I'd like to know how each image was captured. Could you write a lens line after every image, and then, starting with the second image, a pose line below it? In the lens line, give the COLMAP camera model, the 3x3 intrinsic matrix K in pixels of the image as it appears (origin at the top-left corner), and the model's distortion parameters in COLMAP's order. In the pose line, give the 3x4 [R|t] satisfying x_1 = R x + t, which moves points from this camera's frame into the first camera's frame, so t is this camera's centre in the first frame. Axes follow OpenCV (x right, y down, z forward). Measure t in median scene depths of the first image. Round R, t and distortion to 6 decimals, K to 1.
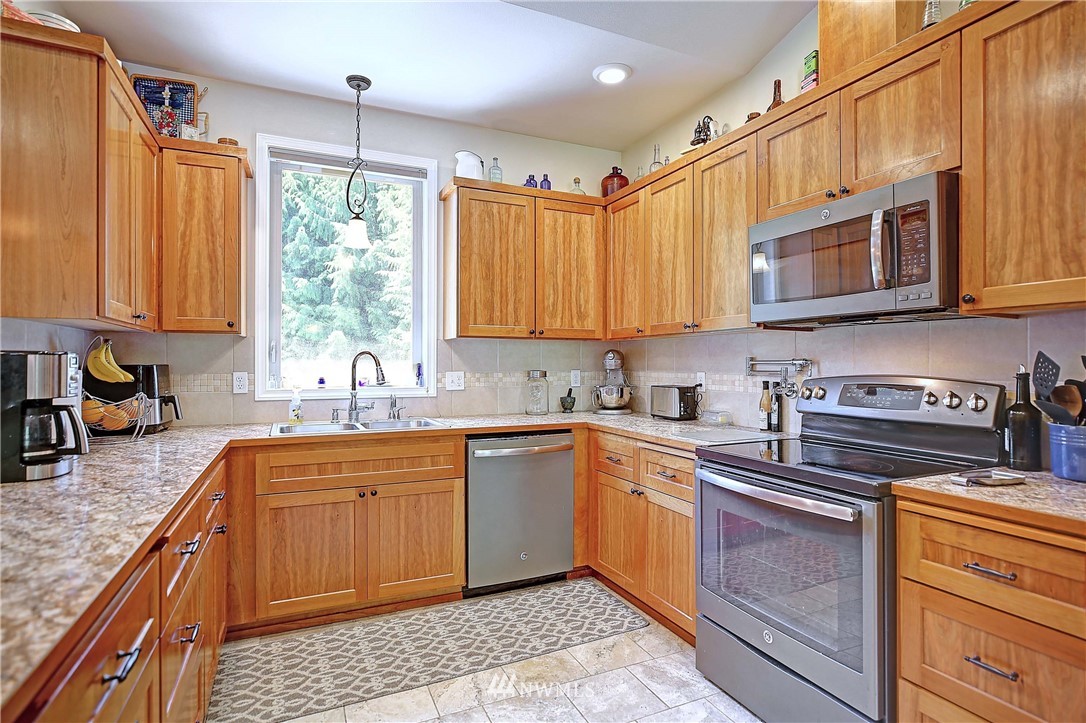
lens RADIAL K [[550.9, 0, 543.0], [0, 550.9, 361.5], [0, 0, 1]] dist [-0.032747, 0.017462]
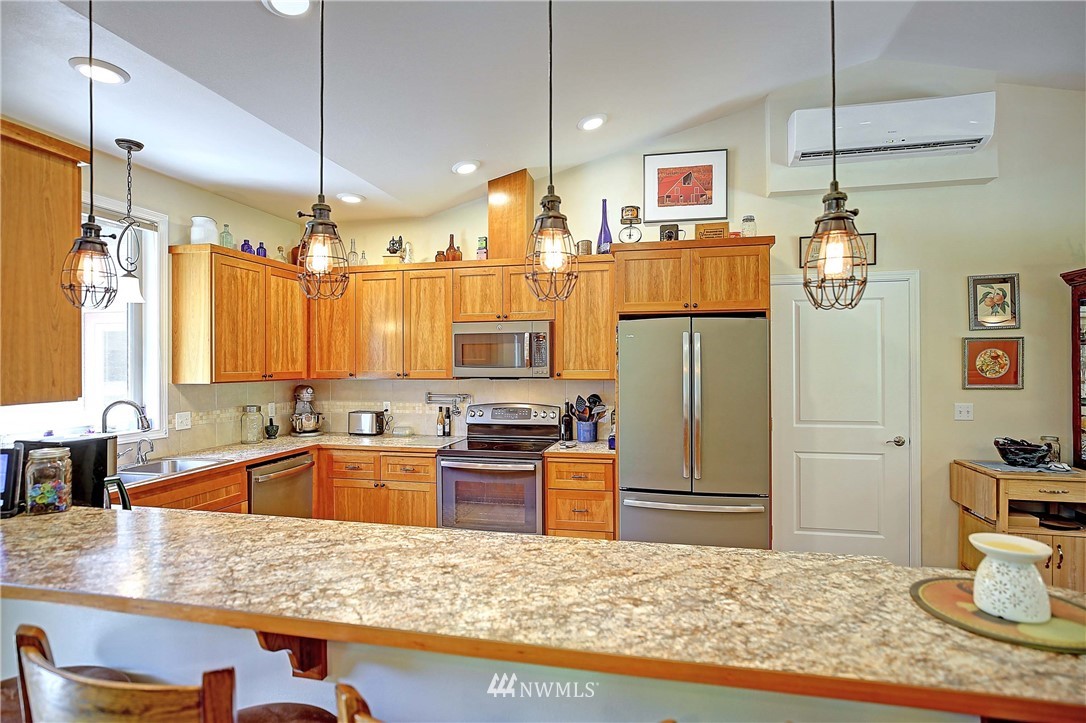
lens RADIAL K [[550.9, 0, 543.0], [0, 550.9, 361.5], [0, 0, 1]] dist [-0.032747, 0.017462]
pose [[0.609360, -0.001991, 0.792891, -0.730513], [0.002222, 0.999997, 0.000803, -0.102455], [-0.792890, 0.001273, 0.609363, -0.279610]]
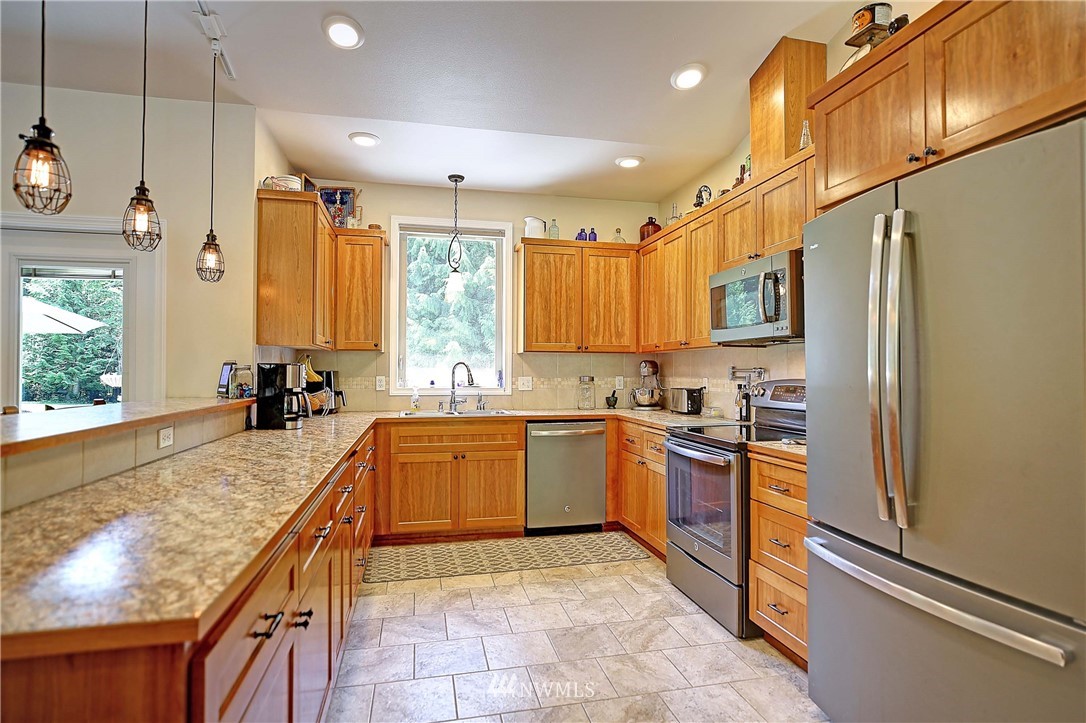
lens RADIAL K [[558.5, 0, 538.2], [0, 558.5, 362.4], [0, 0, 1]] dist [-0.031302, 0.000284]
pose [[0.977593, -0.000675, -0.210502, 0.204327], [-0.002043, 0.999917, -0.012695, 0.000555], [0.210493, 0.012841, 0.977511, -0.433828]]
